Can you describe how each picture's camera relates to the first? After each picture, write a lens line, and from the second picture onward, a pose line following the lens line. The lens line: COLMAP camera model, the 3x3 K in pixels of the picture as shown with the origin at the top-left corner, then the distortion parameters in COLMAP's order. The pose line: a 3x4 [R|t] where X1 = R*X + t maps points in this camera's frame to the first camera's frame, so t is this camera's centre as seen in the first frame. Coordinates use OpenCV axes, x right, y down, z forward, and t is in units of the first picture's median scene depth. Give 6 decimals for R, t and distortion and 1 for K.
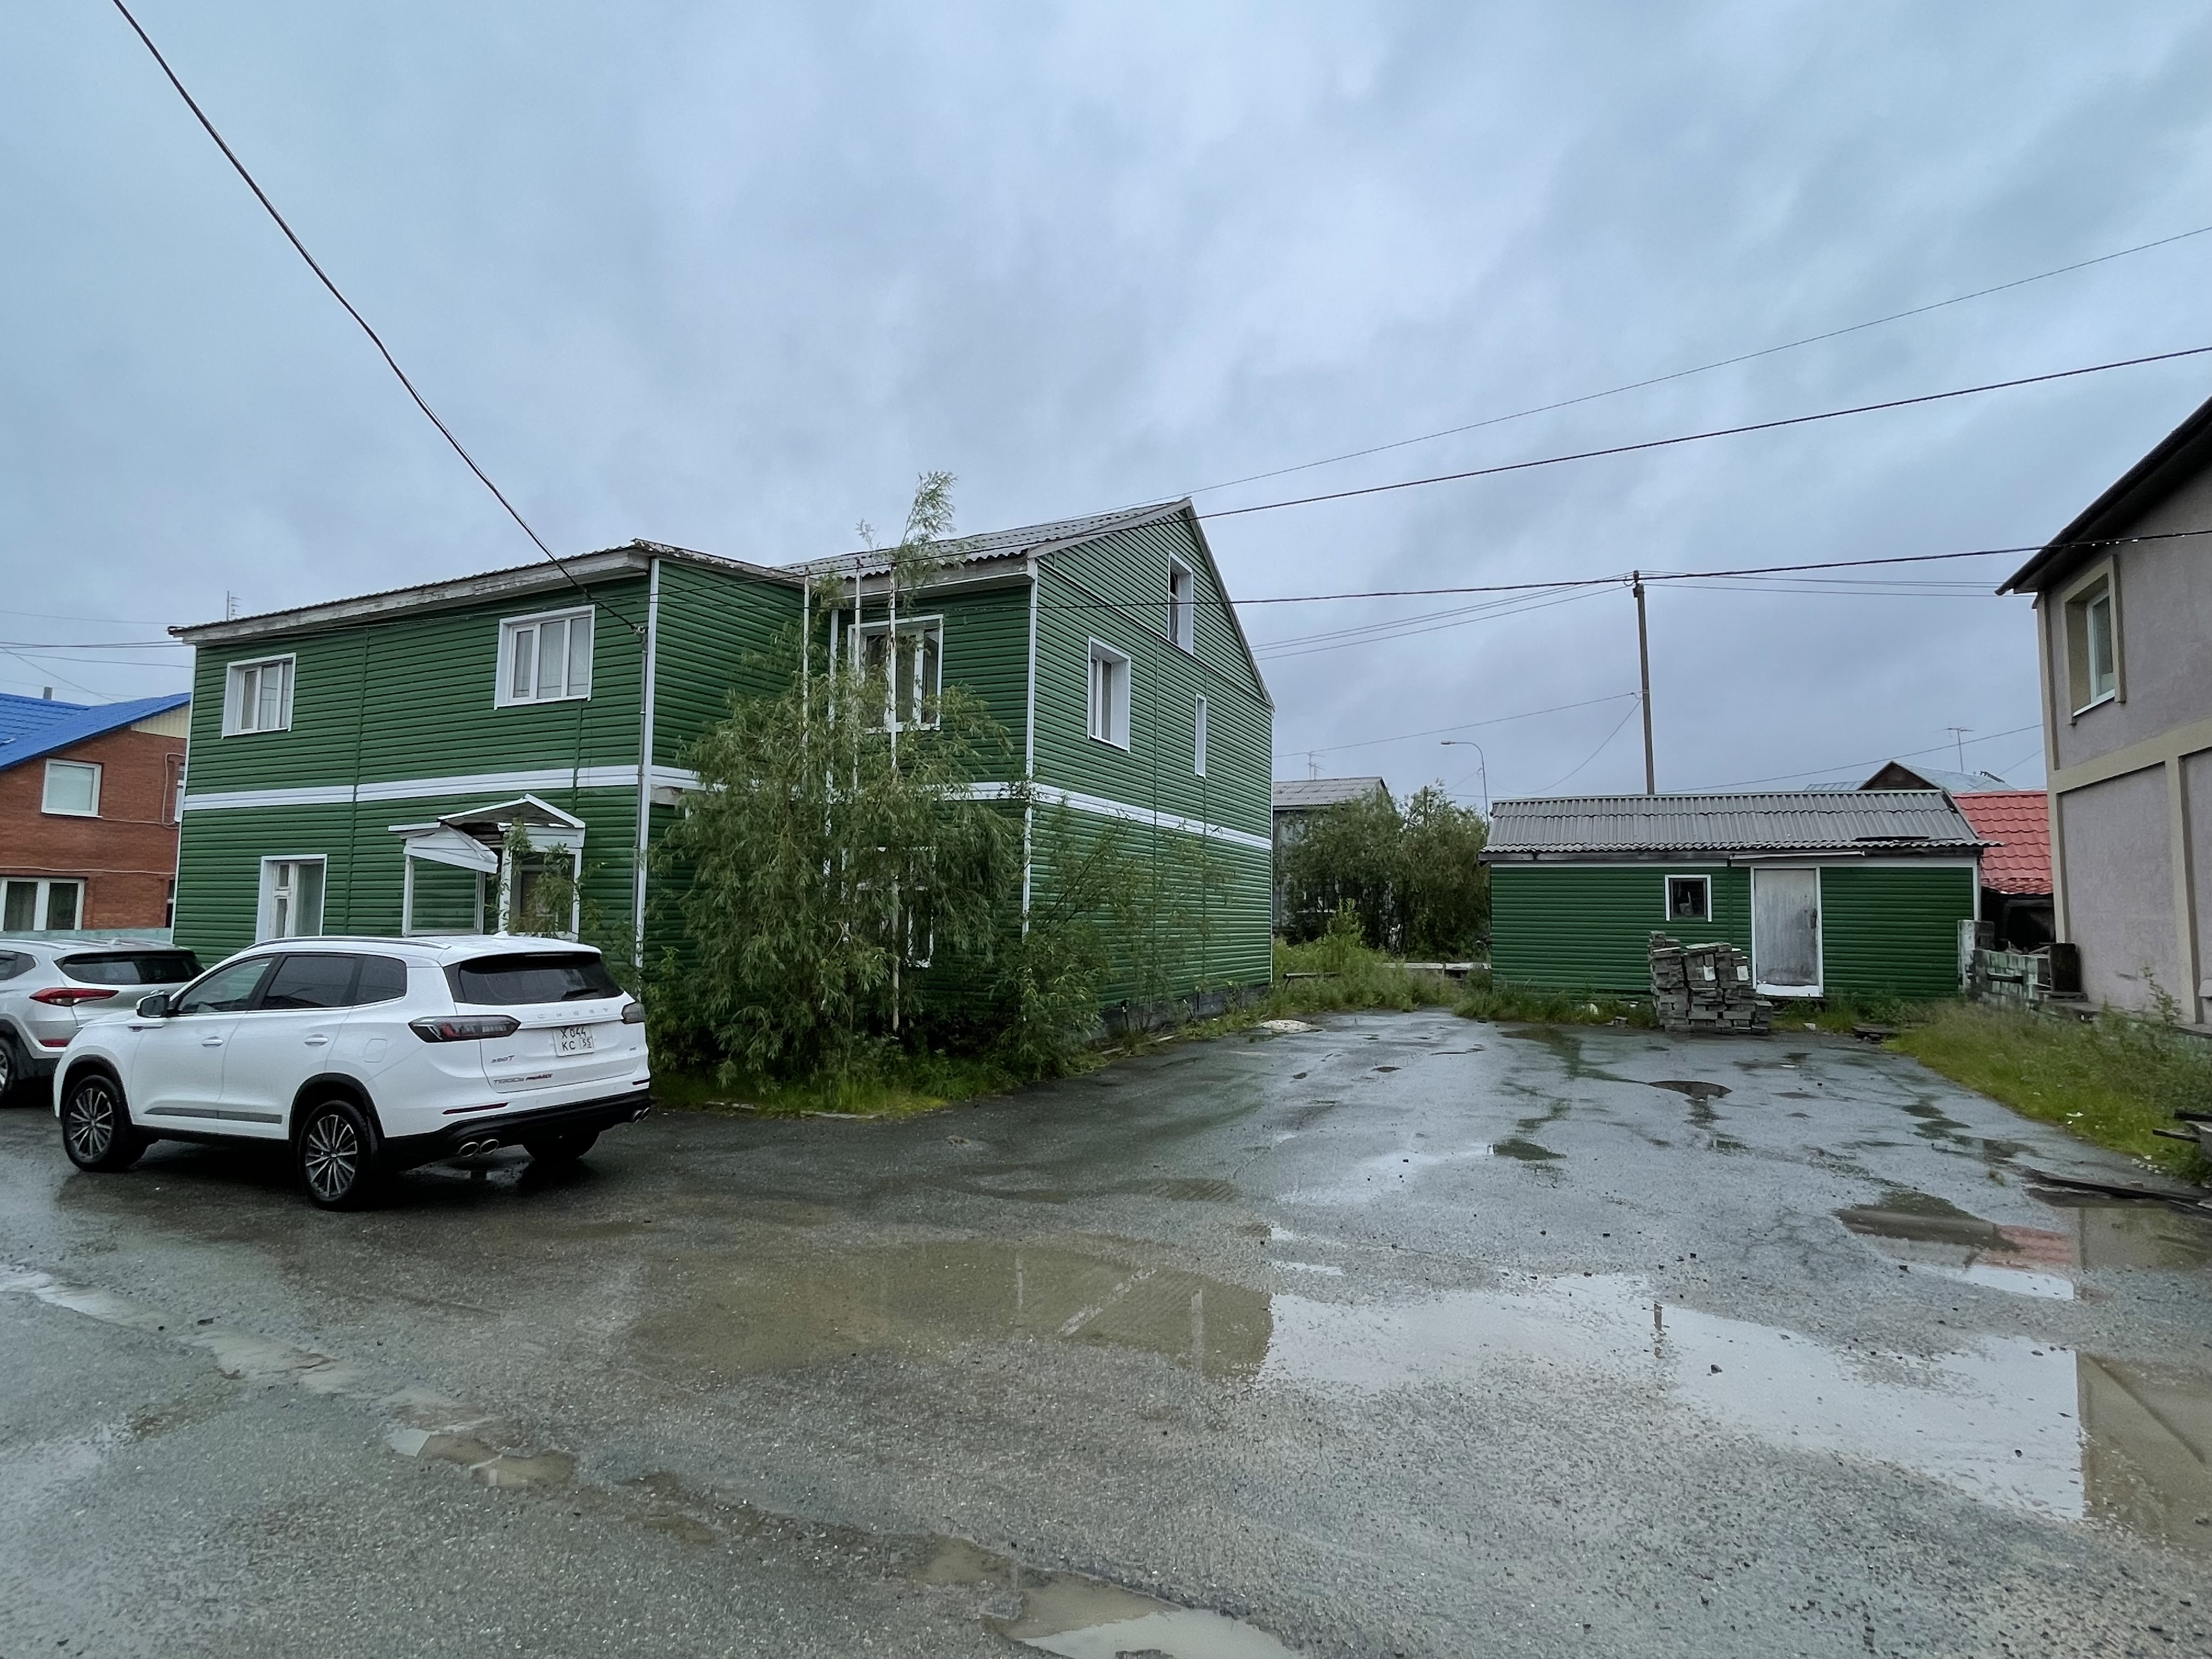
lens RADIAL K [[1107.7, 0, 1106.5], [0, 1107.7, 833.2], [0, 0, 1]] dist [-0.014651, -0.000261]
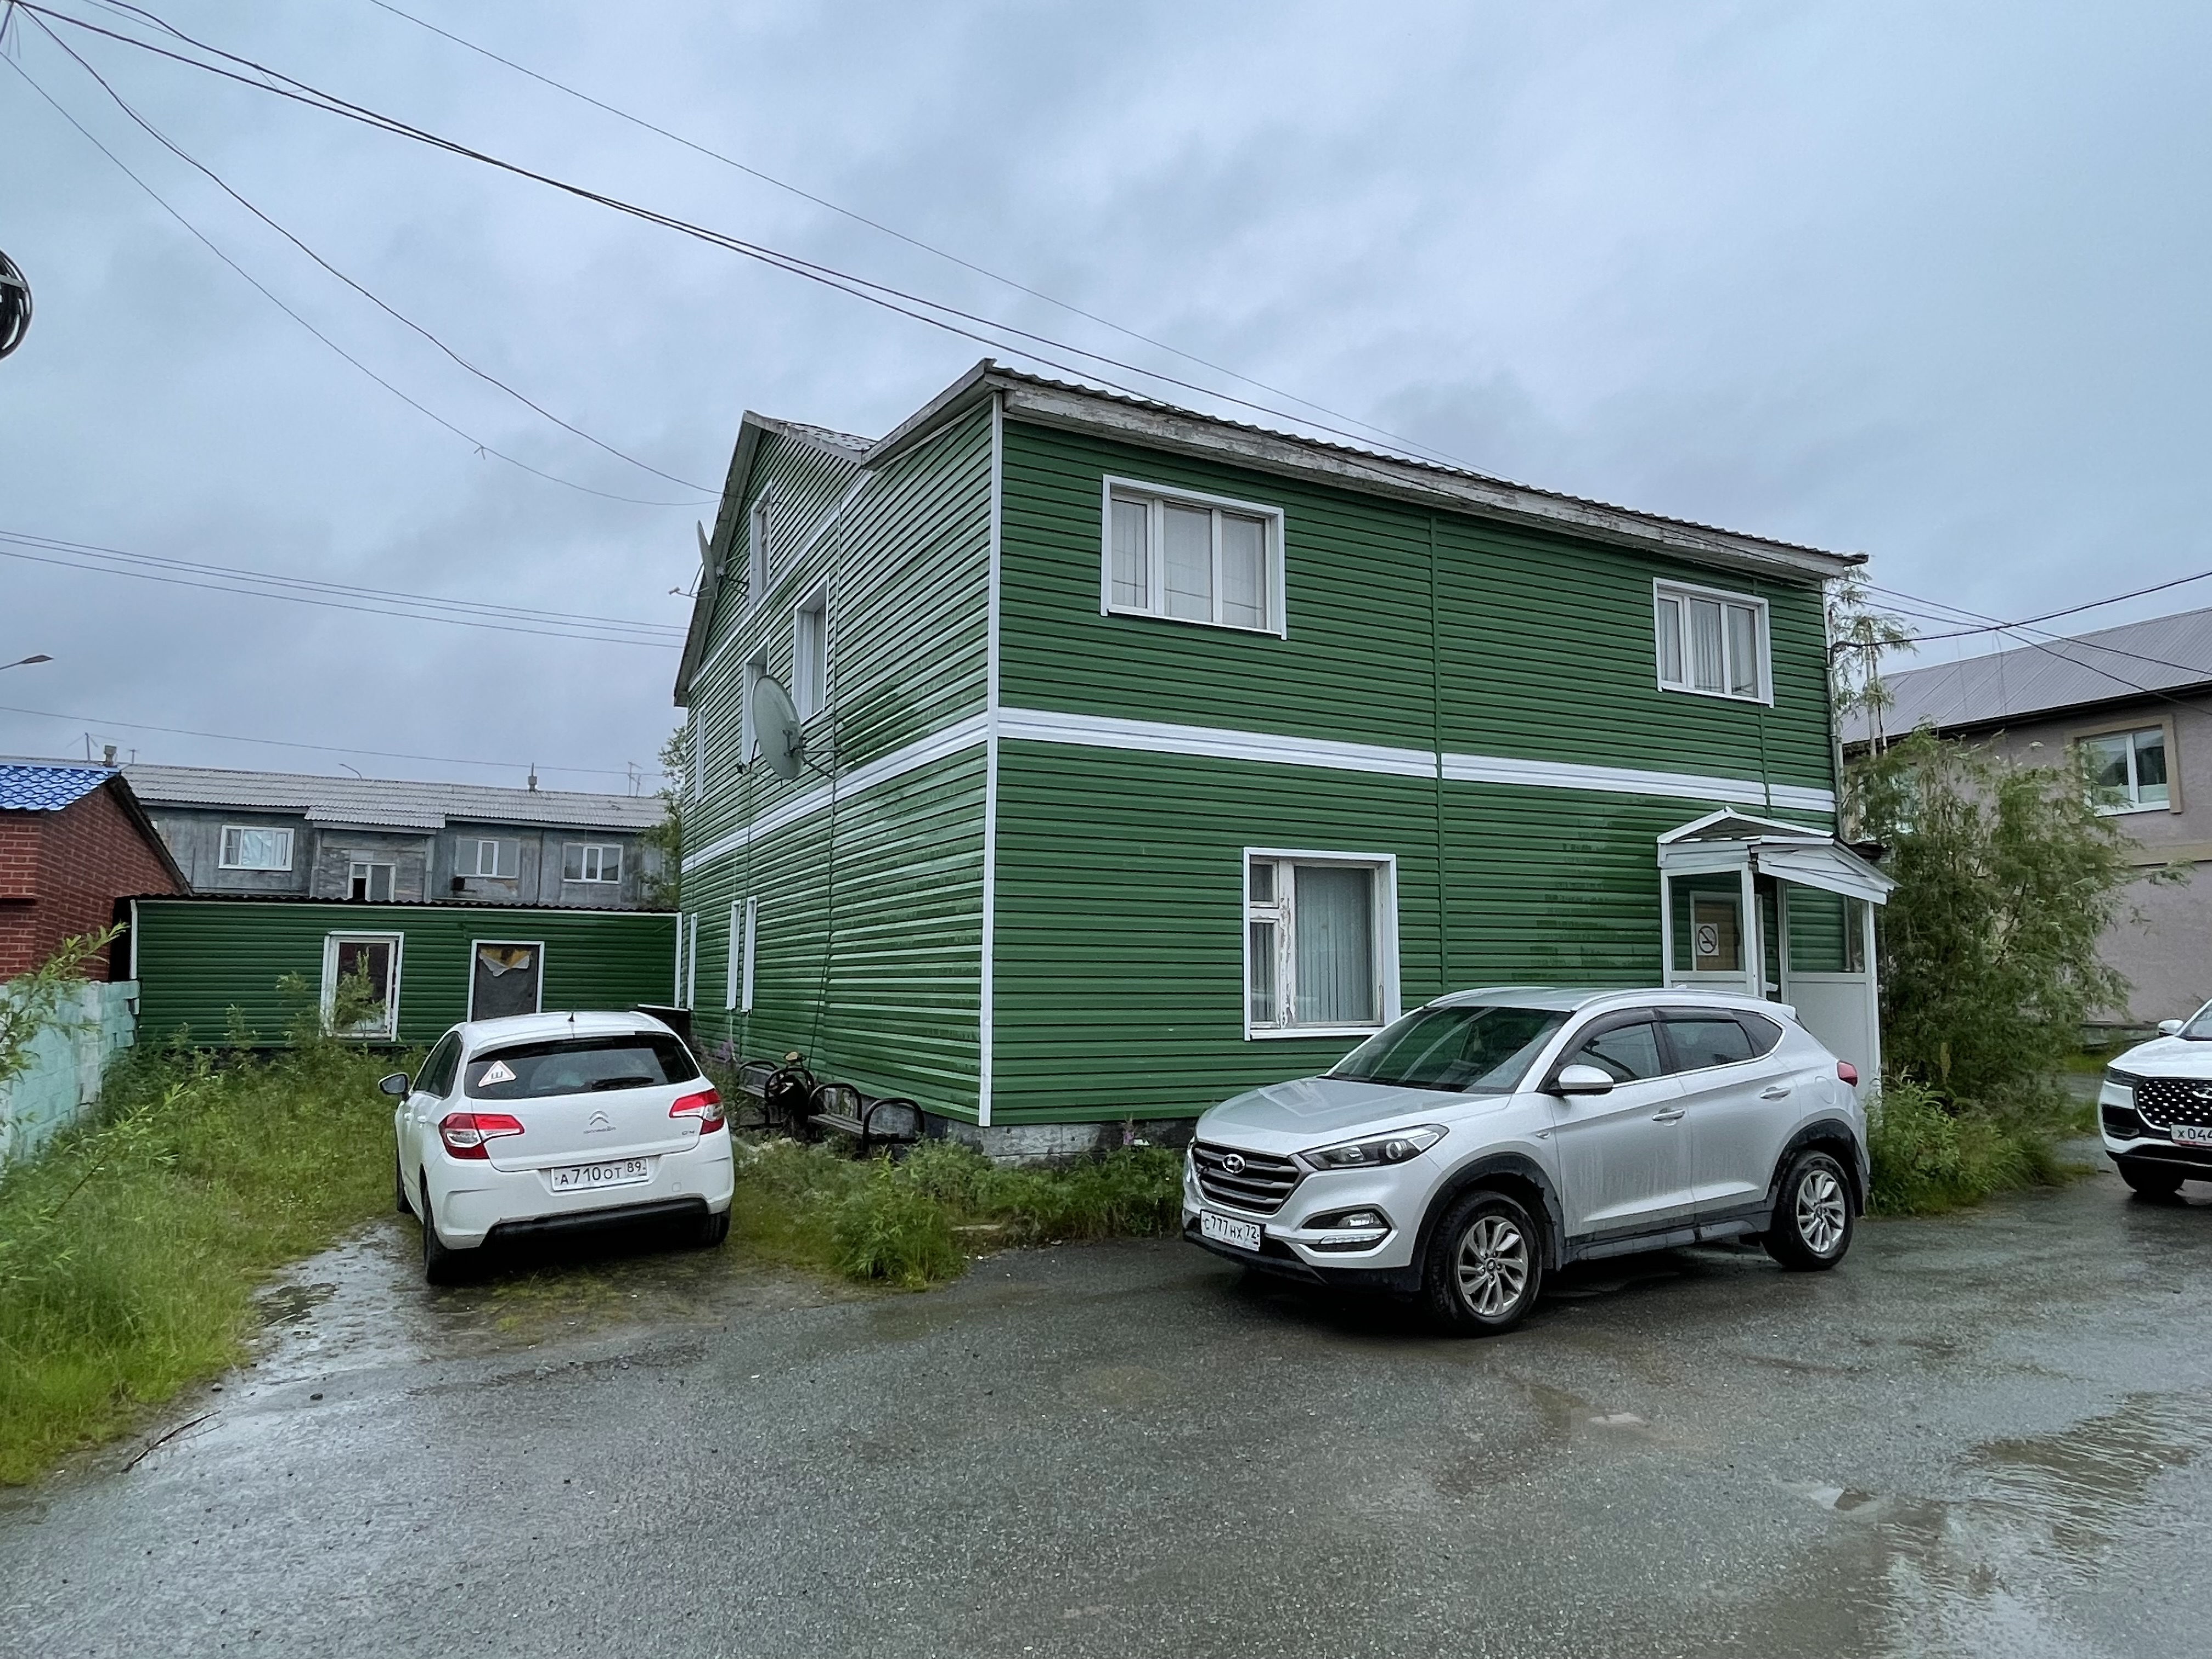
lens RADIAL K [[1318.3, 0, 1107.3], [0, 1318.3, 827.6], [0, 0, 1]] dist [0.002627, 0.000067]
pose [[0.631187, 0.068918, 0.772563, -1.681024], [-0.069482, 0.997064, -0.032178, 0.047474], [-0.772512, -0.033369, 0.634123, 0.772307]]
